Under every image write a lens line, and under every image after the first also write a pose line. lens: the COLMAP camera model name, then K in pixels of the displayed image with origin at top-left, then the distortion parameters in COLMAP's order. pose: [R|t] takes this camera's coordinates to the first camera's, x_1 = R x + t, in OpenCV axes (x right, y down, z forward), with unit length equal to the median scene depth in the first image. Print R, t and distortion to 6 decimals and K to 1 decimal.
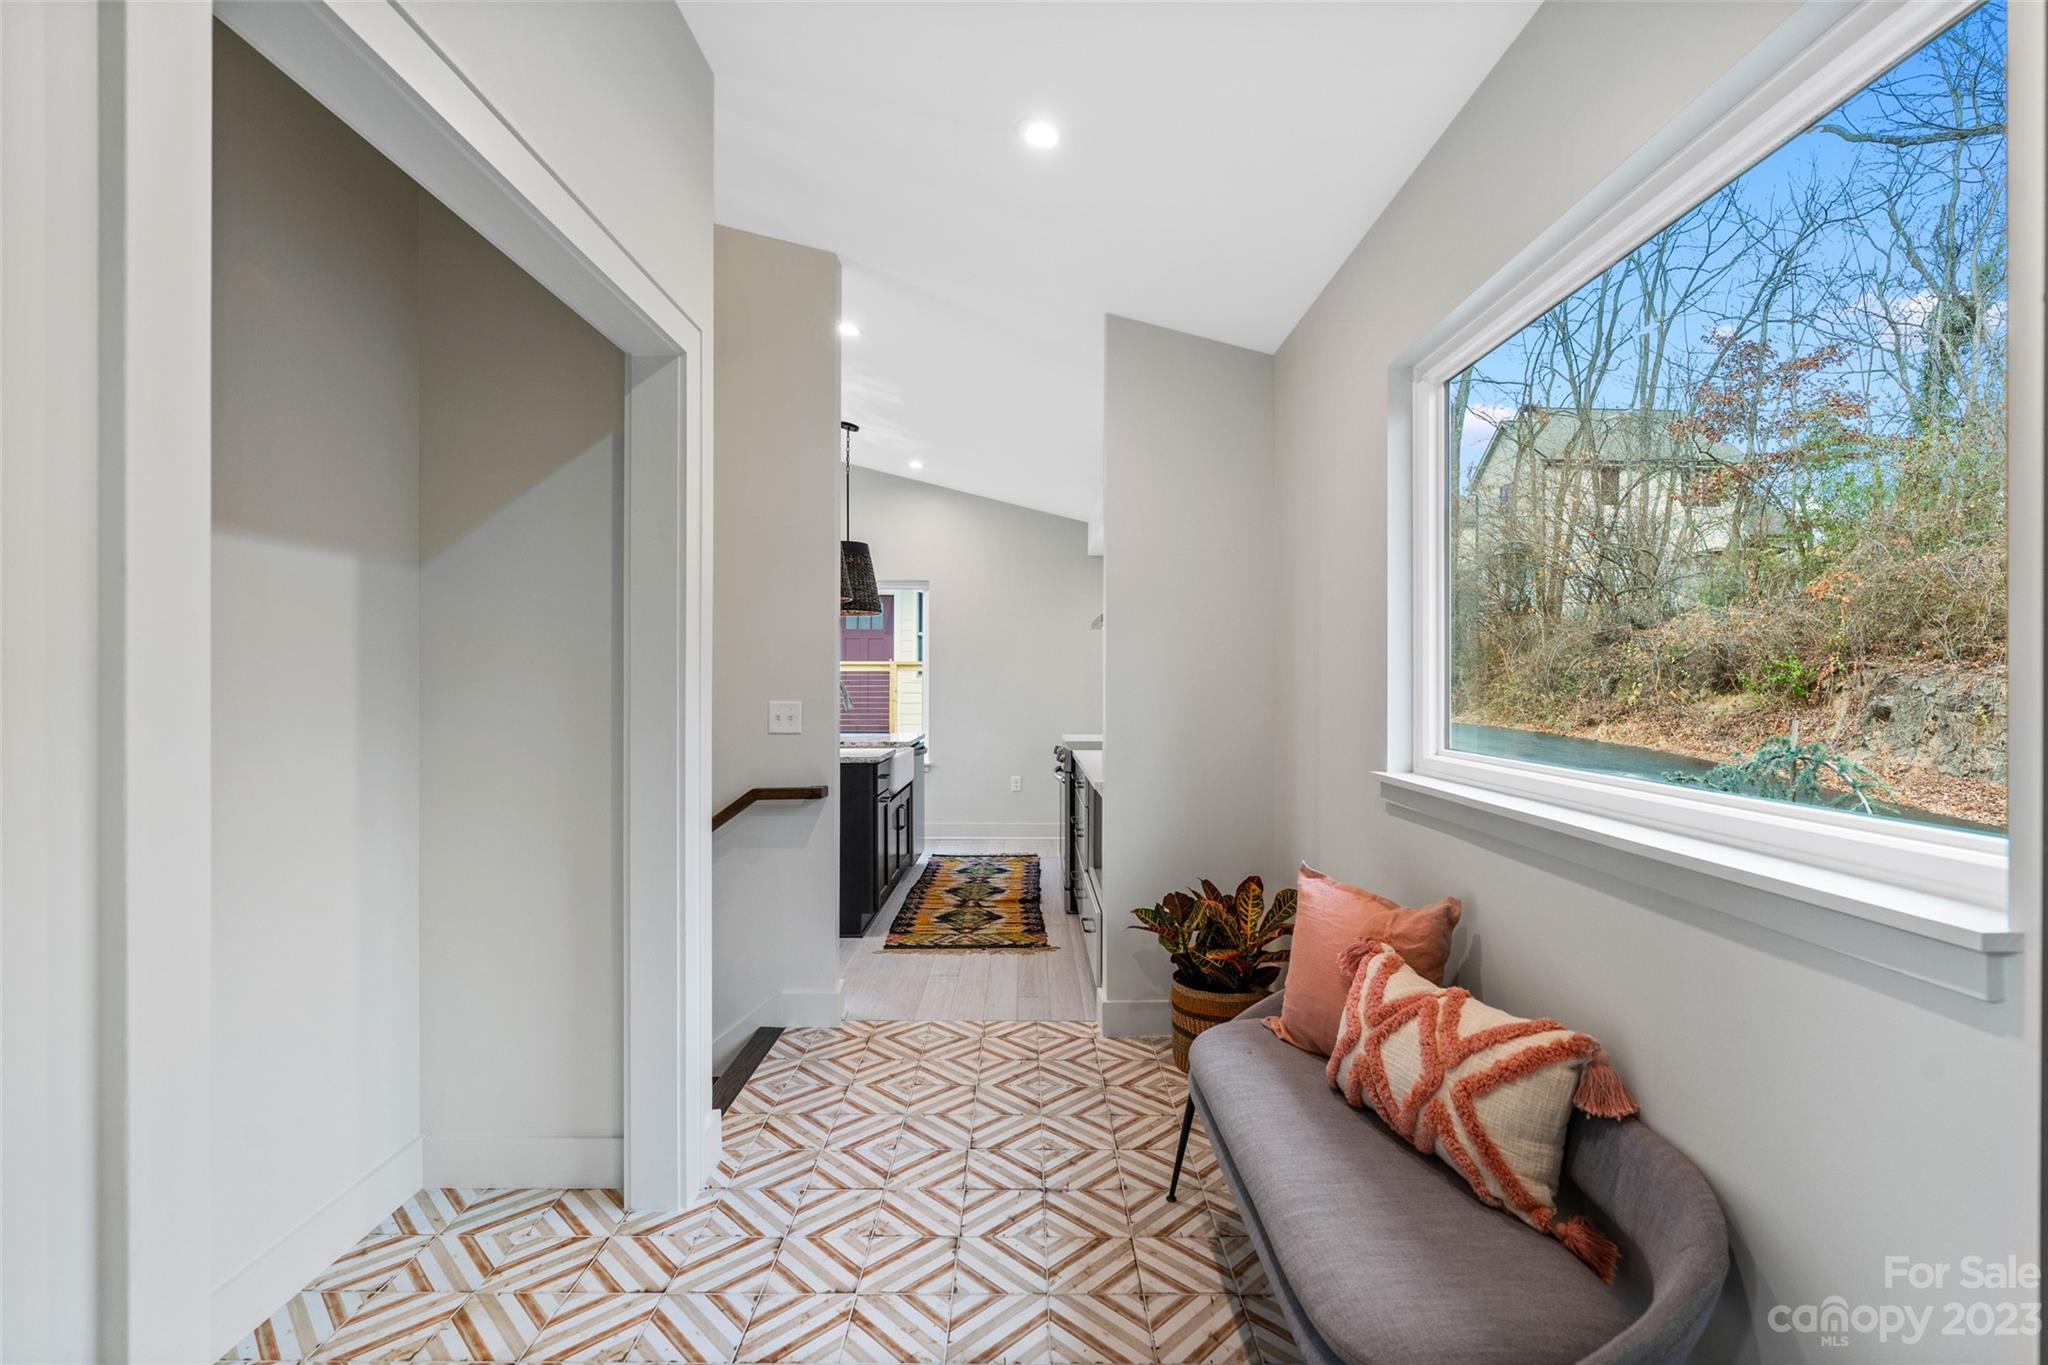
lens RADIAL K [[948.3, 0, 976.8], [0, 948.3, 680.5], [0, 0, 1]] dist [-0.014228, 0.000126]
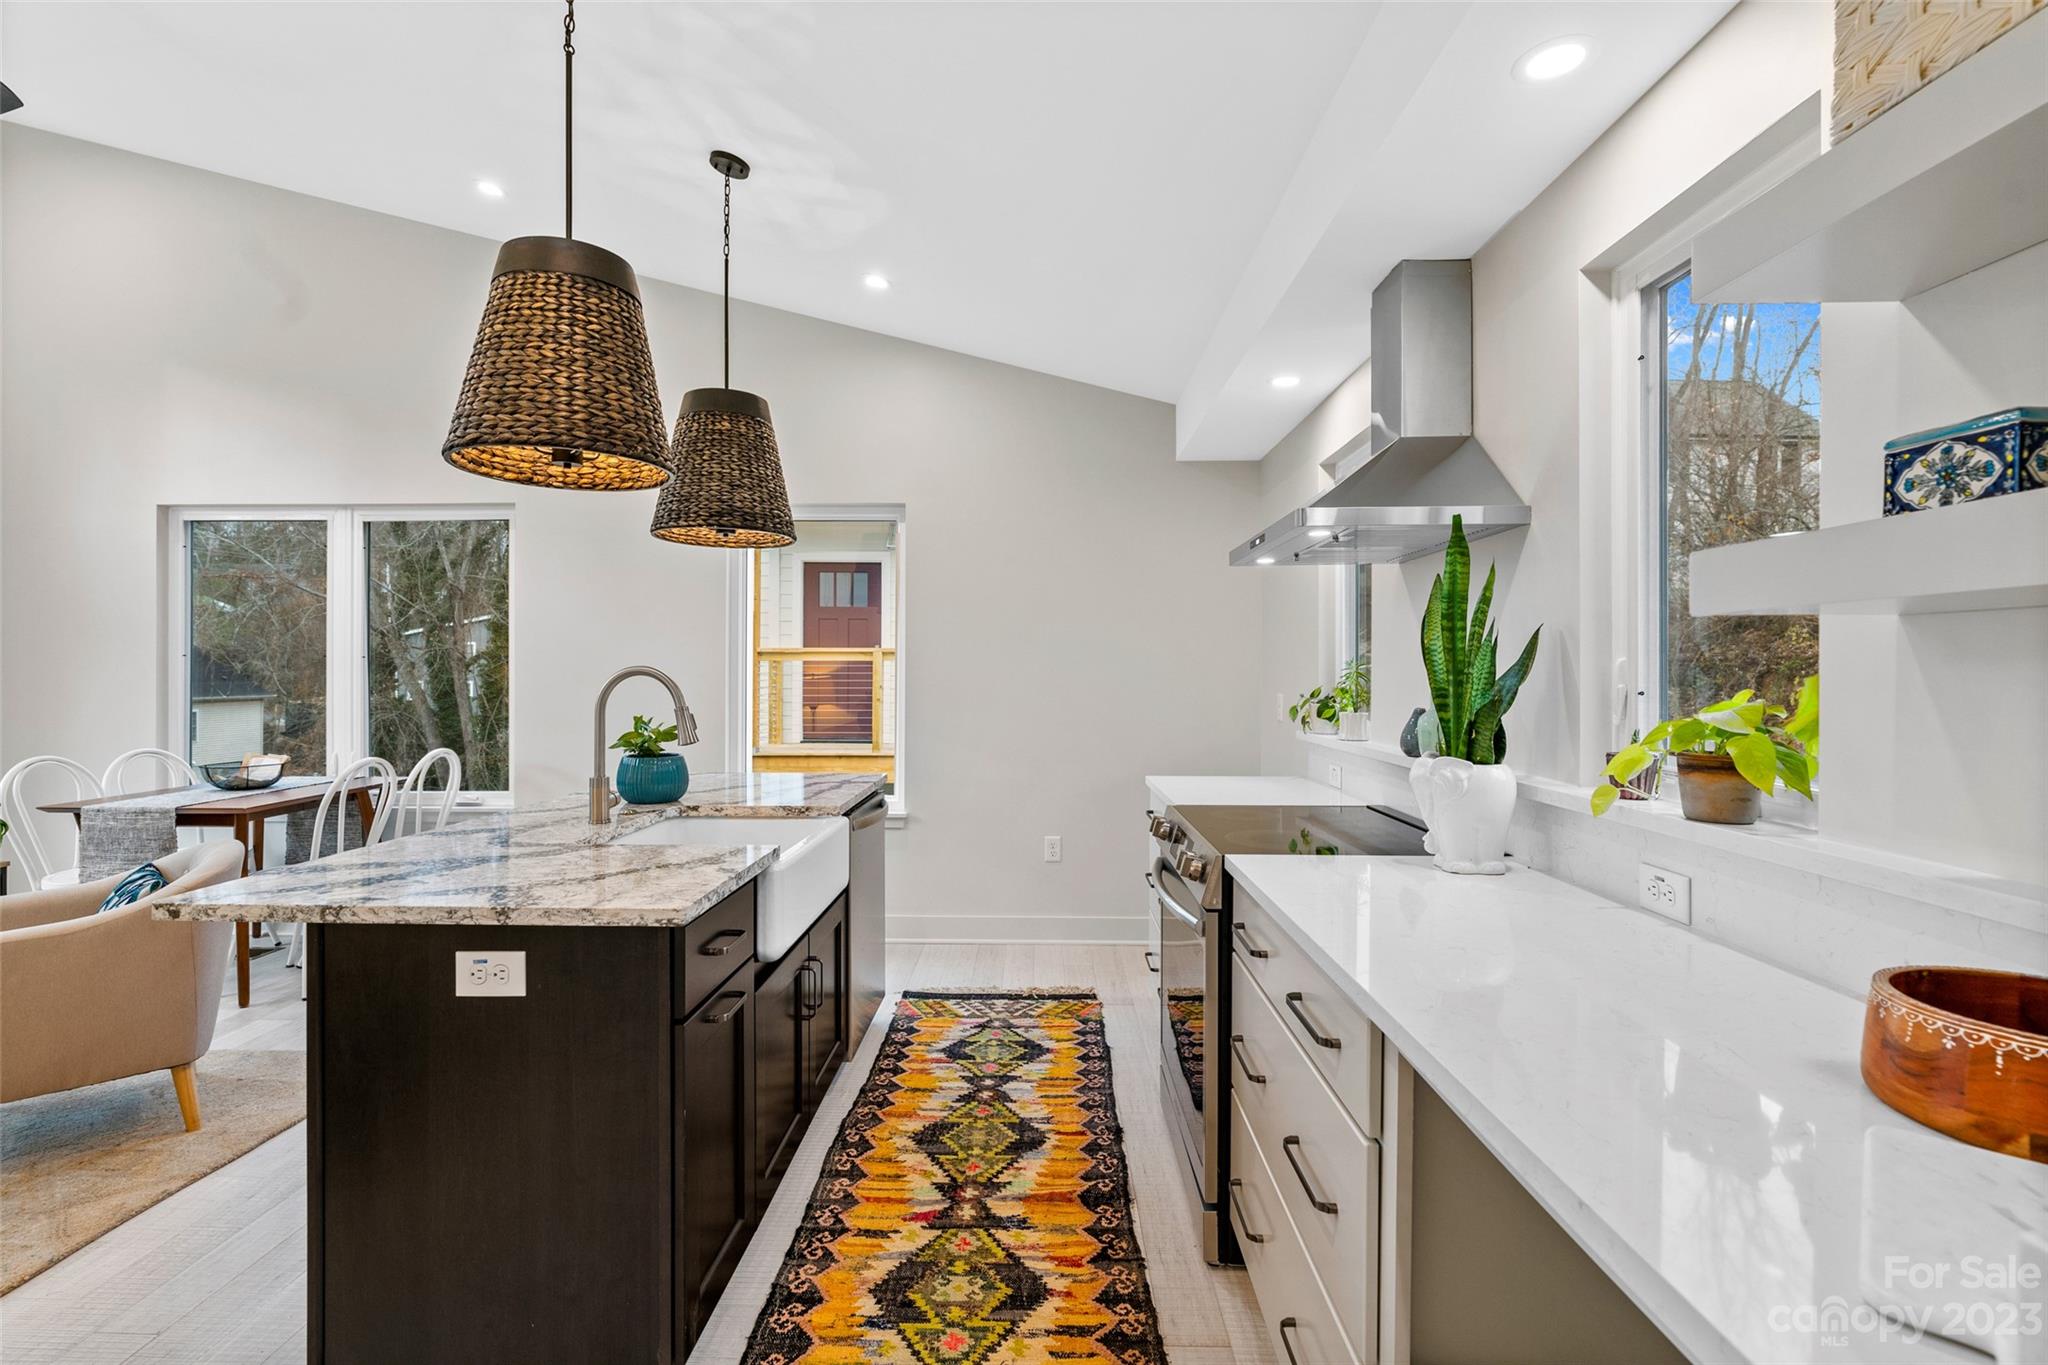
lens RADIAL K [[941.9, 0, 1025.5], [0, 941.9, 674.2], [0, 0, 1]] dist [-0.000451, 0.000050]
pose [[0.999252, 0.001865, 0.038616, 0.002450], [-0.001930, 0.999997, 0.001641, -0.001119], [-0.038612, -0.001714, 0.999253, 0.498559]]
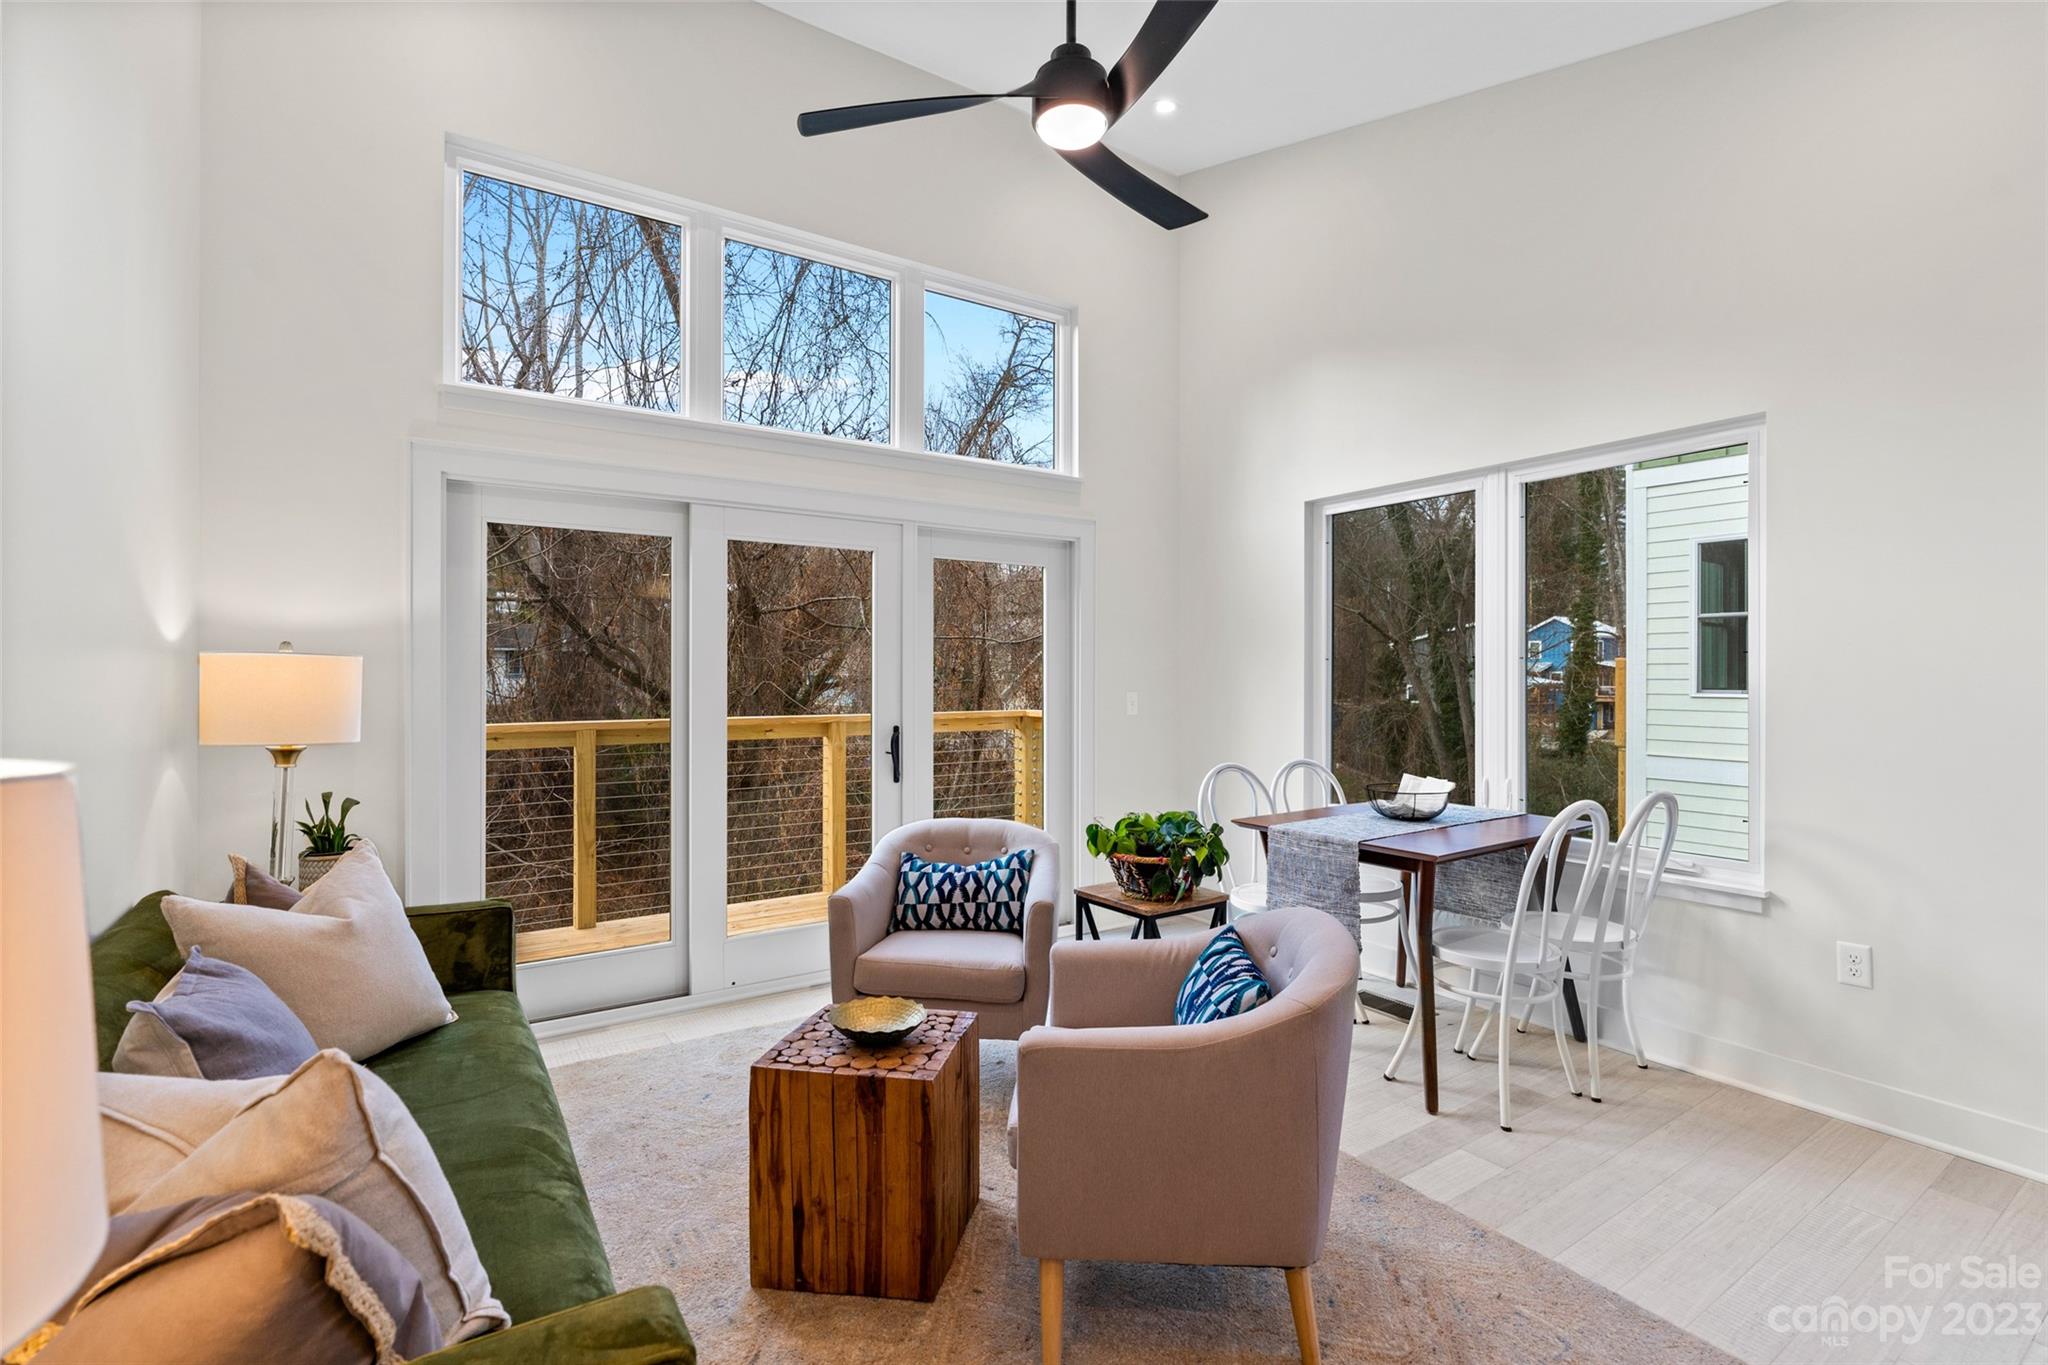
lens RADIAL K [[925.0, 0, 1020.2], [0, 925.0, 672.5], [0, 0, 1]] dist [-0.006846, 0.000820]
pose [[0.599165, -0.001372, -0.800625, -0.217472], [-0.002113, 0.999992, -0.003294, -0.000931], [0.800623, 0.003665, 0.599157, 0.673228]]
